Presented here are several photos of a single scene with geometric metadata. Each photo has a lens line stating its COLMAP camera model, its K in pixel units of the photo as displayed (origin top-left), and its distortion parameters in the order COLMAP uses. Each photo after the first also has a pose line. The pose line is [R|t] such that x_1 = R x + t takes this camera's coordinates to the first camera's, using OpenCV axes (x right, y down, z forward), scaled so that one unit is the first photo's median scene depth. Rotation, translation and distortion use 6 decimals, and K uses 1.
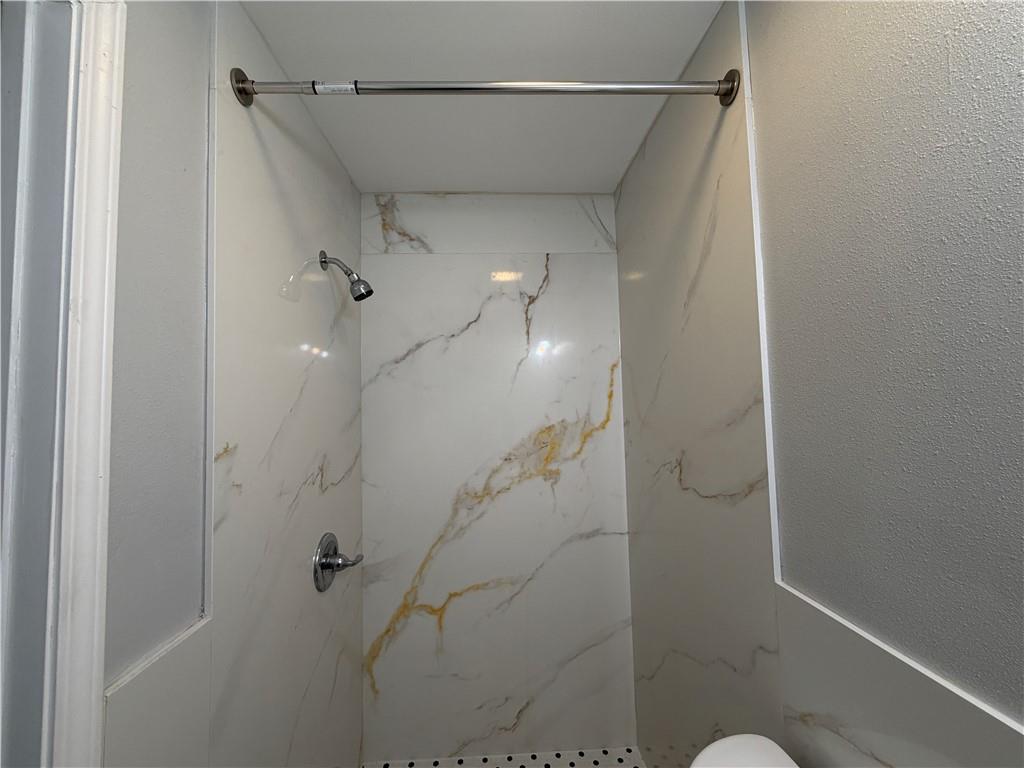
lens RADIAL K [[407.9, 0, 509.3], [0, 407.9, 384.6], [0, 0, 1]] dist [-0.000620, -0.000448]
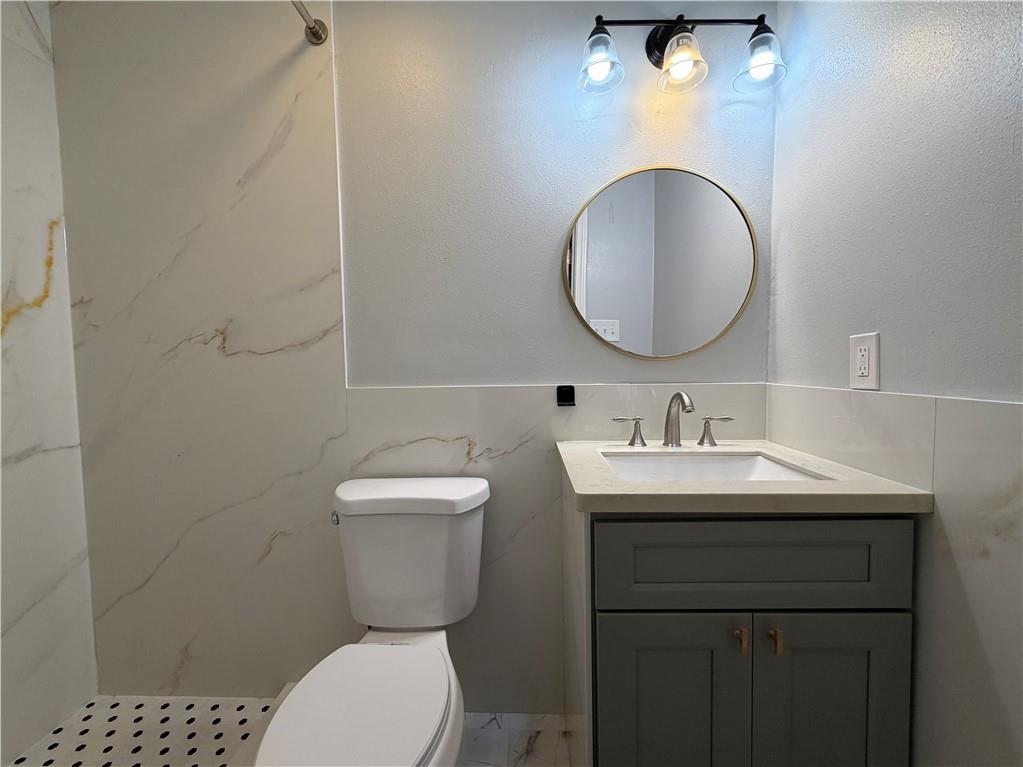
lens RADIAL K [[407.5, 0, 510.2], [0, 407.5, 379.7], [0, 0, 1]] dist [-0.000620, -0.000448]
pose [[0.085812, -0.026221, 0.995966, -0.410621], [-0.037291, 0.998869, 0.029511, 0.184296], [-0.995613, -0.039673, 0.084737, 0.116935]]
